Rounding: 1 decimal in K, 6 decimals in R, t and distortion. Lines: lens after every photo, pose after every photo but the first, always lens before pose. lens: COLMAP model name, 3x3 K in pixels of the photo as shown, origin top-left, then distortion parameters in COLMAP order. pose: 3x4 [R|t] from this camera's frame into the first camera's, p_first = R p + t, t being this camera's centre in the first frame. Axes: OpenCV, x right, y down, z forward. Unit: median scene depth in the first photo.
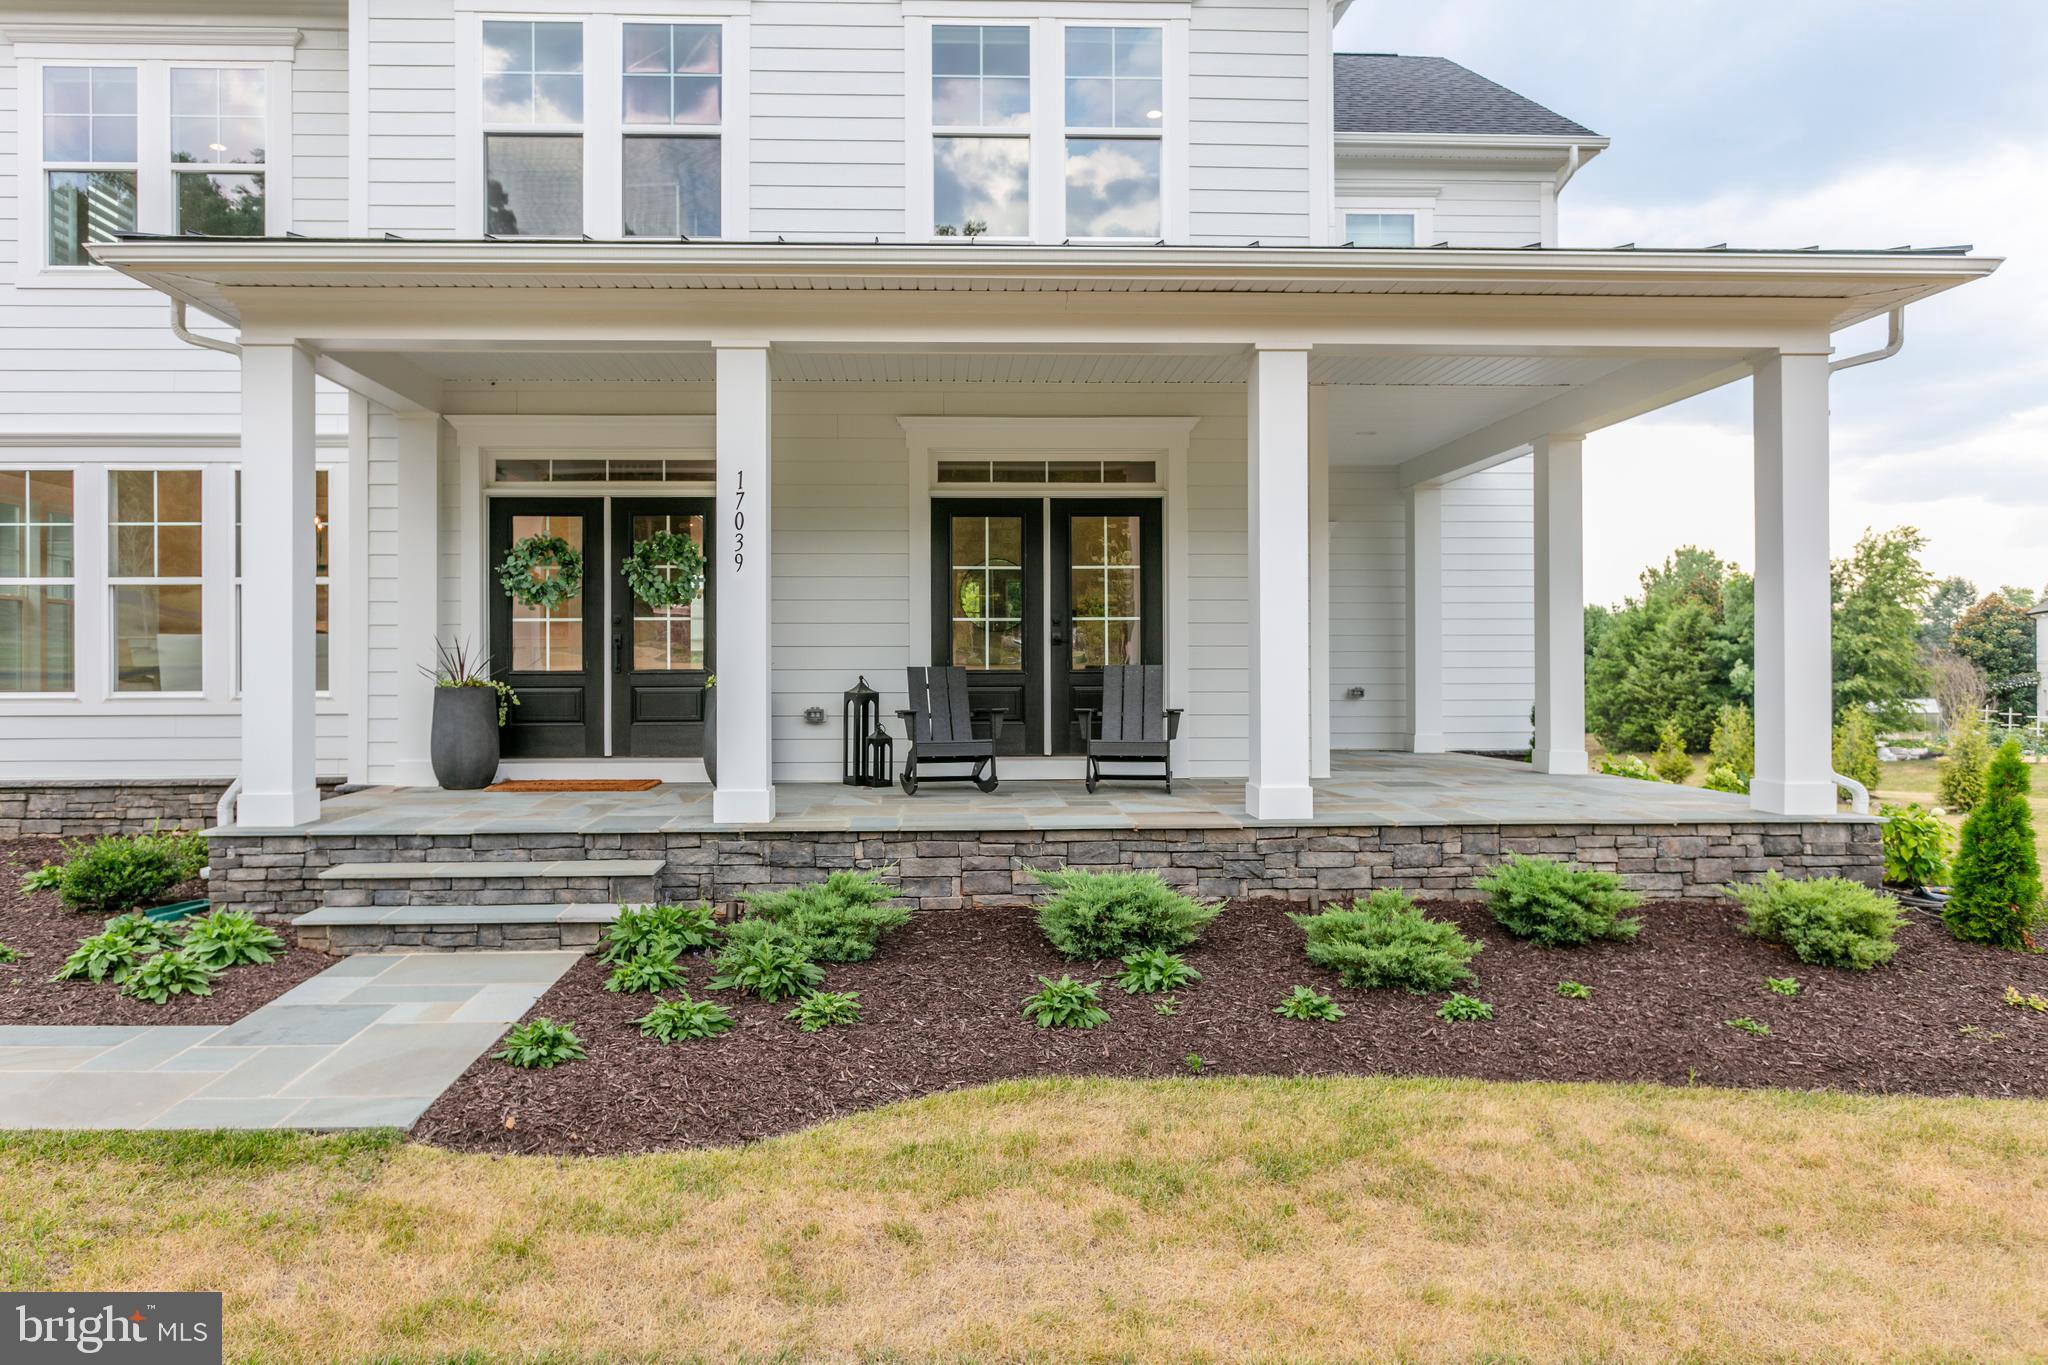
lens RADIAL K [[1568.6, 0, 1020.2], [0, 1568.6, 644.3], [0, 0, 1]] dist [-0.001187, -0.000191]
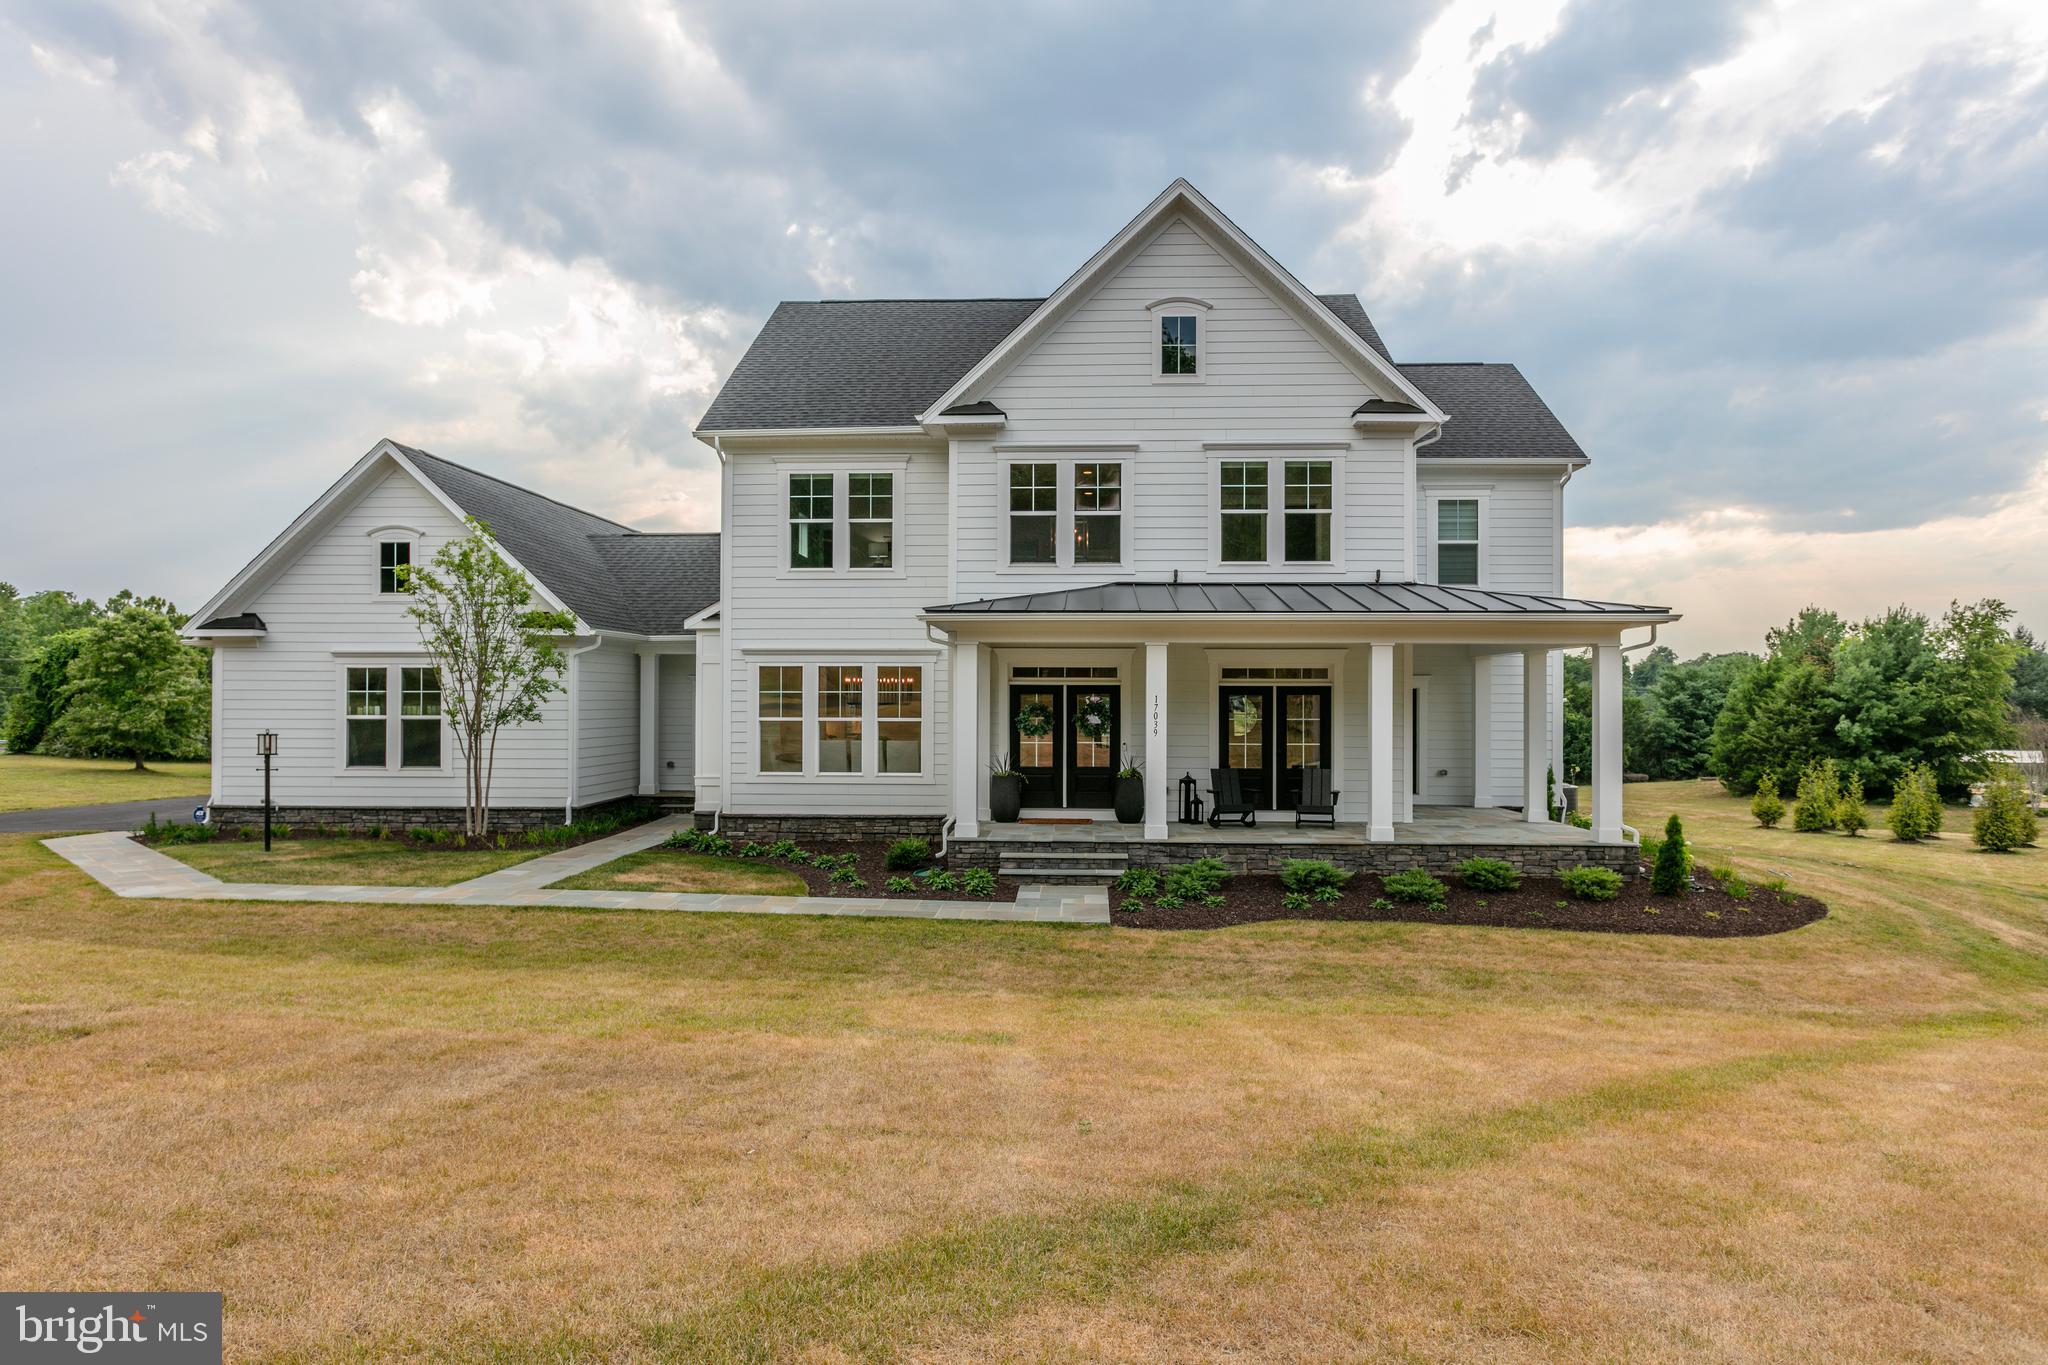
lens RADIAL K [[1568.6, 0, 1020.2], [0, 1568.6, 644.3], [0, 0, 1]] dist [-0.001187, -0.000191]
pose [[0.994334, 0.002779, -0.106269, -0.104958], [-0.004587, 0.999849, -0.016779, -0.120507], [0.106206, 0.017171, 0.994196, -1.191142]]
